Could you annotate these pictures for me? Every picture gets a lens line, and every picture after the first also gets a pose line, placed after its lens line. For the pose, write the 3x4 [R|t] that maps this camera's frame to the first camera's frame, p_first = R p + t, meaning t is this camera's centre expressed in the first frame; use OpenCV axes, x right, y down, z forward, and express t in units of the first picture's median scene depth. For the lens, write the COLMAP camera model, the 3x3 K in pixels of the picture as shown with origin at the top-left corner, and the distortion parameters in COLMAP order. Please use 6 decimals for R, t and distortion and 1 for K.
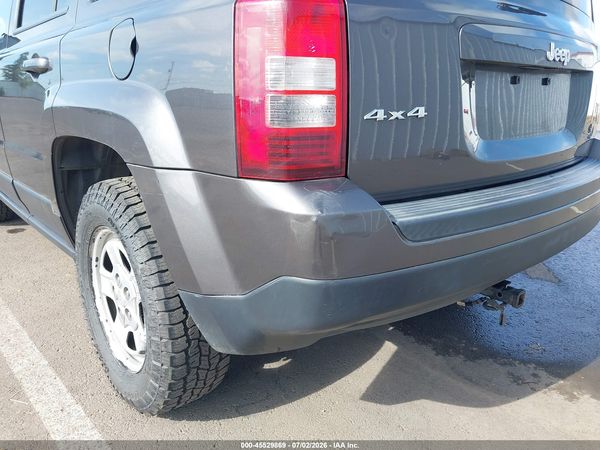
lens RADIAL K [[474.7, 0, 319.4], [0, 474.7, 225.2], [0, 0, 1]] dist [0.004234, 0.009233]
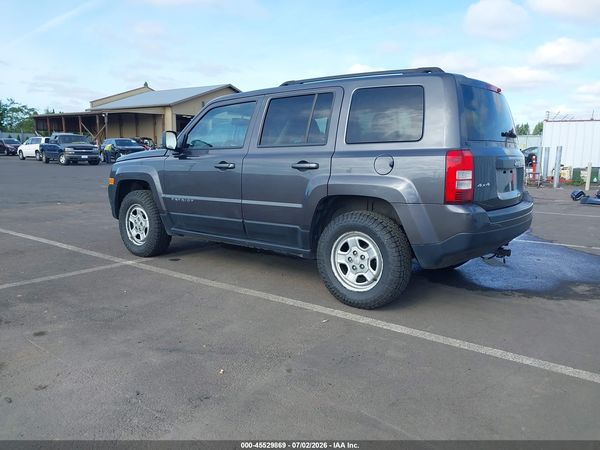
lens RADIAL K [[464.2, 0, 302.7], [0, 464.2, 224.3], [0, 0, 1]] dist [-0.001023, -0.007729]
pose [[0.987191, -0.034260, 0.155818, -1.679234], [0.054006, 0.990772, -0.124313, 0.395551], [-0.150121, 0.131136, 0.979932, -2.069449]]
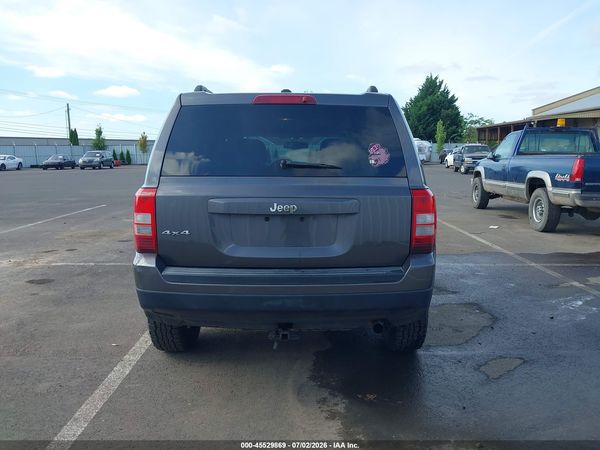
lens RADIAL K [[464.2, 0, 302.7], [0, 464.2, 224.3], [0, 0, 1]] dist [-0.001023, -0.007729]
pose [[0.737844, 0.078250, -0.670420, 2.491297], [-0.177731, 0.980729, -0.081137, -0.199424], [0.651151, 0.179021, 0.737532, -0.480335]]
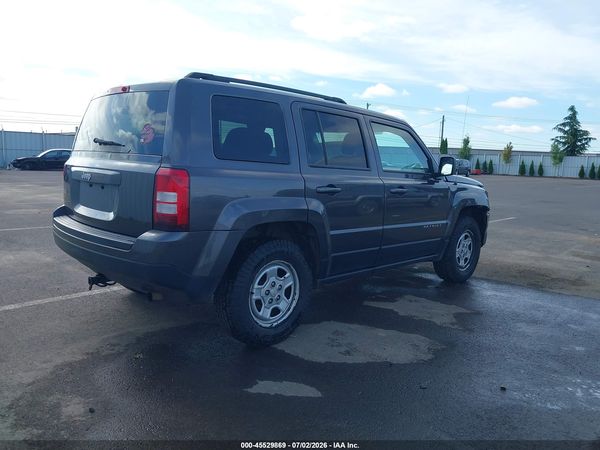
lens RADIAL K [[464.2, 0, 302.7], [0, 464.2, 224.3], [0, 0, 1]] dist [-0.001023, -0.007729]
pose [[0.069244, 0.121942, -0.990119, 4.028222], [-0.319067, 0.943076, 0.093834, -0.946997], [0.945199, 0.309416, 0.104210, 2.534999]]
